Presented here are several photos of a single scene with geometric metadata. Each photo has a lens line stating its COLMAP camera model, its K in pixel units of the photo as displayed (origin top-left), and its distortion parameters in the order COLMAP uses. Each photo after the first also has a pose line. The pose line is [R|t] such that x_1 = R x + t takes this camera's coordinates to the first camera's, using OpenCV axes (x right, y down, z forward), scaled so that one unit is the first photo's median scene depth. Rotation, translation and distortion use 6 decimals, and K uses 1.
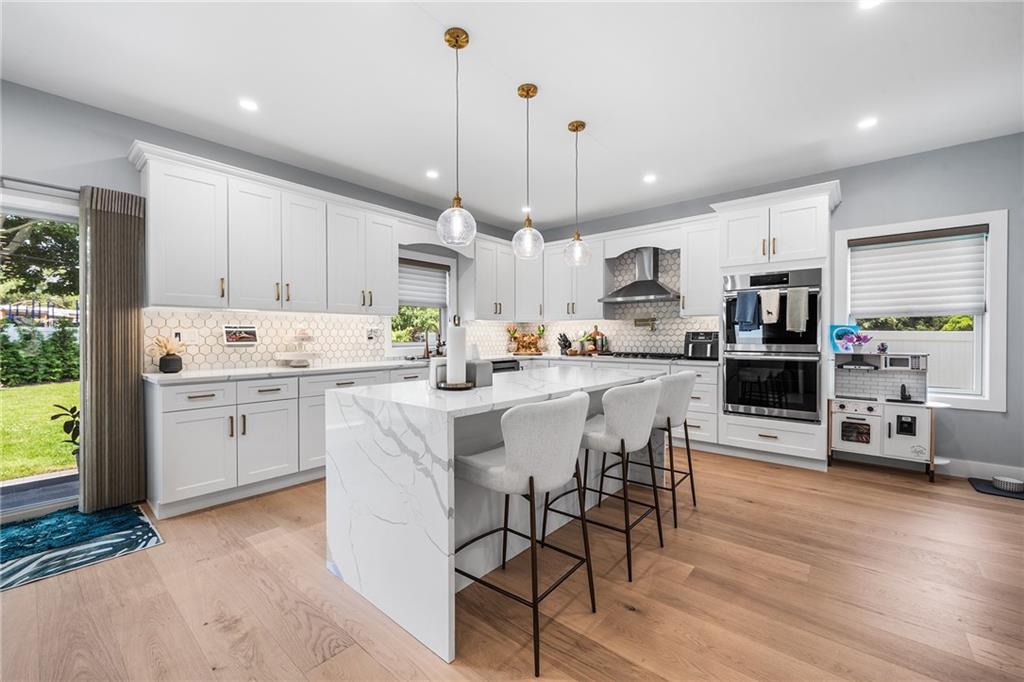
lens RADIAL K [[410.9, 0, 505.5], [0, 410.9, 340.0], [0, 0, 1]] dist [-0.000204, -0.001170]
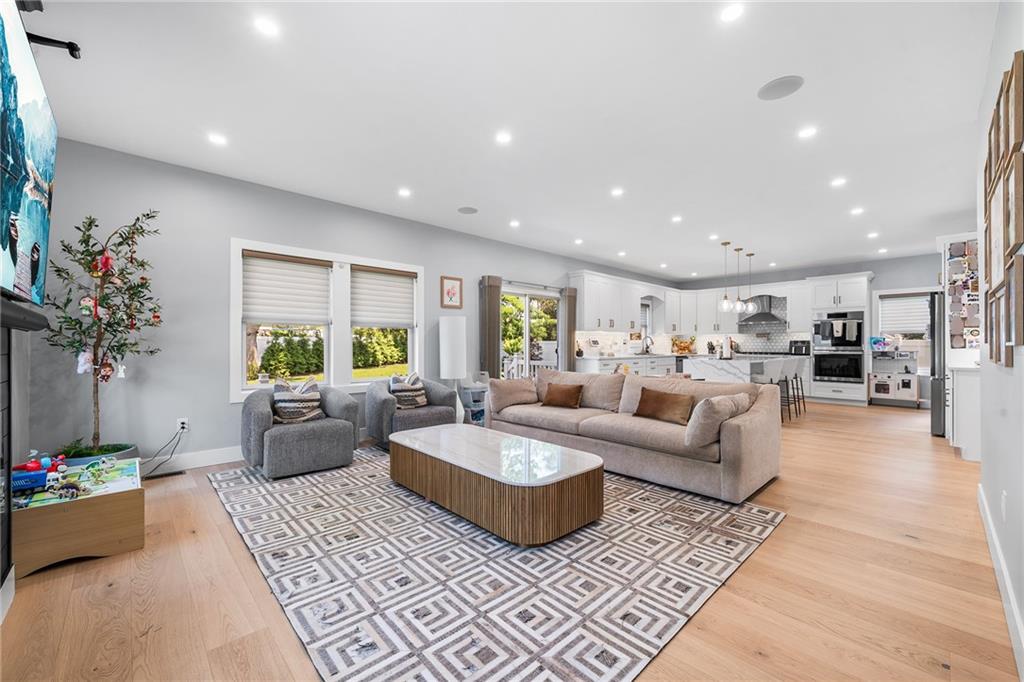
lens RADIAL K [[410.9, 0, 507.4], [0, 410.9, 342.2], [0, 0, 1]] dist [-0.000204, -0.001170]
pose [[0.994341, 0.000982, -0.106229, -0.741461], [-0.002575, 0.999886, -0.014858, 0.021211], [0.106202, 0.015048, 0.994231, -1.154736]]
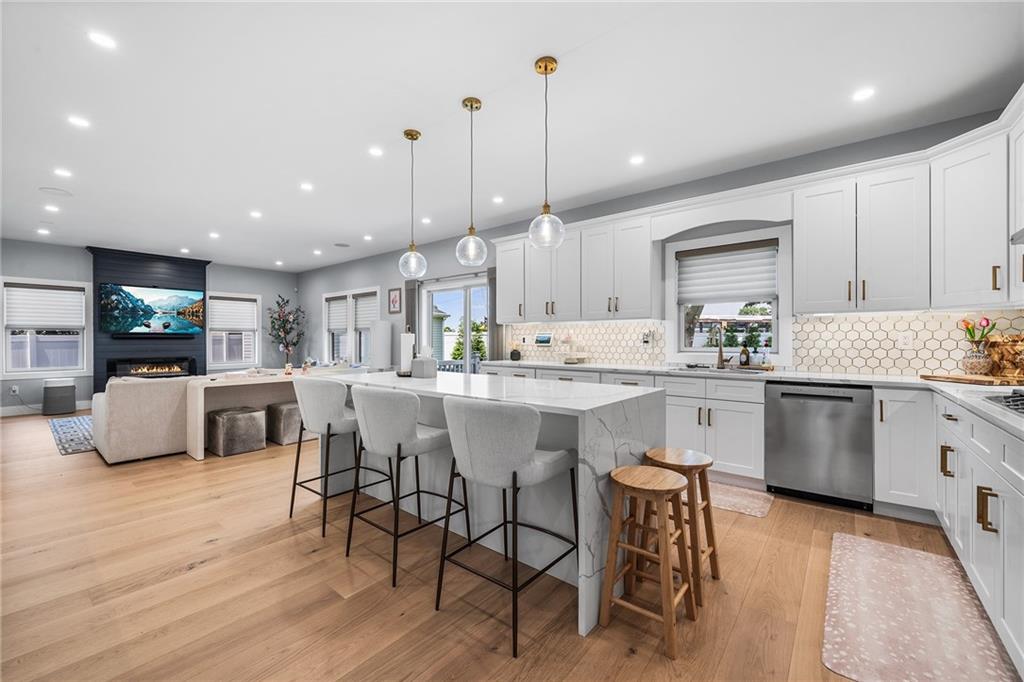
lens RADIAL K [[410.9, 0, 506.5], [0, 410.9, 341.0], [0, 0, 1]] dist [-0.000204, -0.001170]
pose [[0.014606, 0.004086, -0.999885, 0.711848], [-0.009147, 0.999950, 0.003952, -0.008239], [0.999851, 0.009089, 0.014643, 0.699296]]
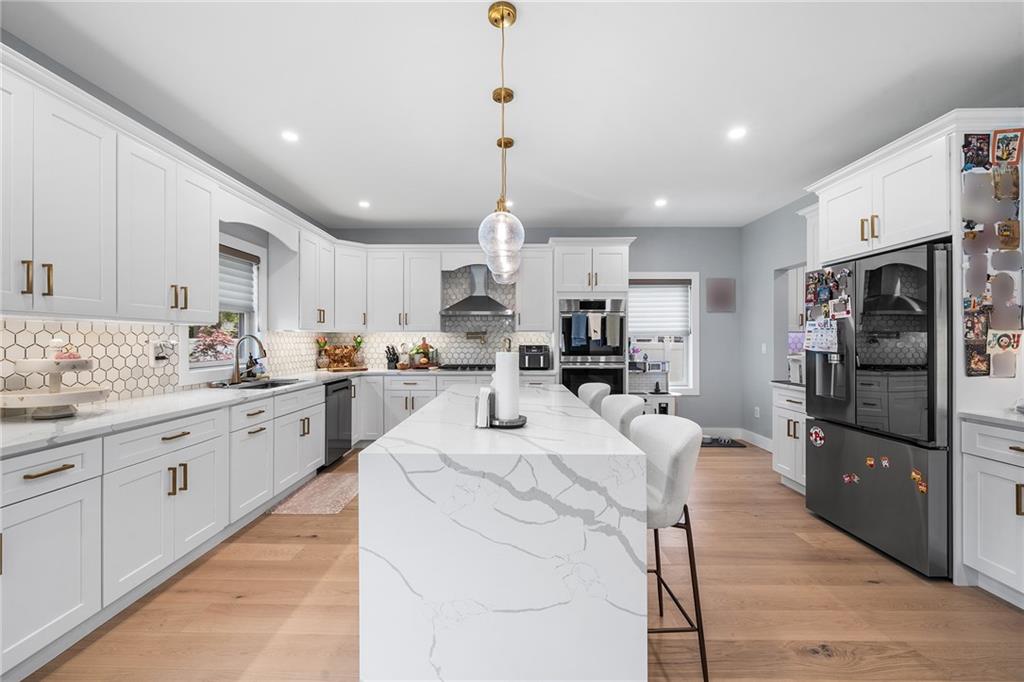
lens RADIAL K [[410.9, 0, 504.1], [0, 410.9, 340.7], [0, 0, 1]] dist [-0.000204, -0.001170]
pose [[0.770564, 0.002054, 0.637360, -0.349776], [0.004682, 0.999950, -0.008882, -0.025311], [-0.637346, 0.009828, 0.770515, 0.184170]]
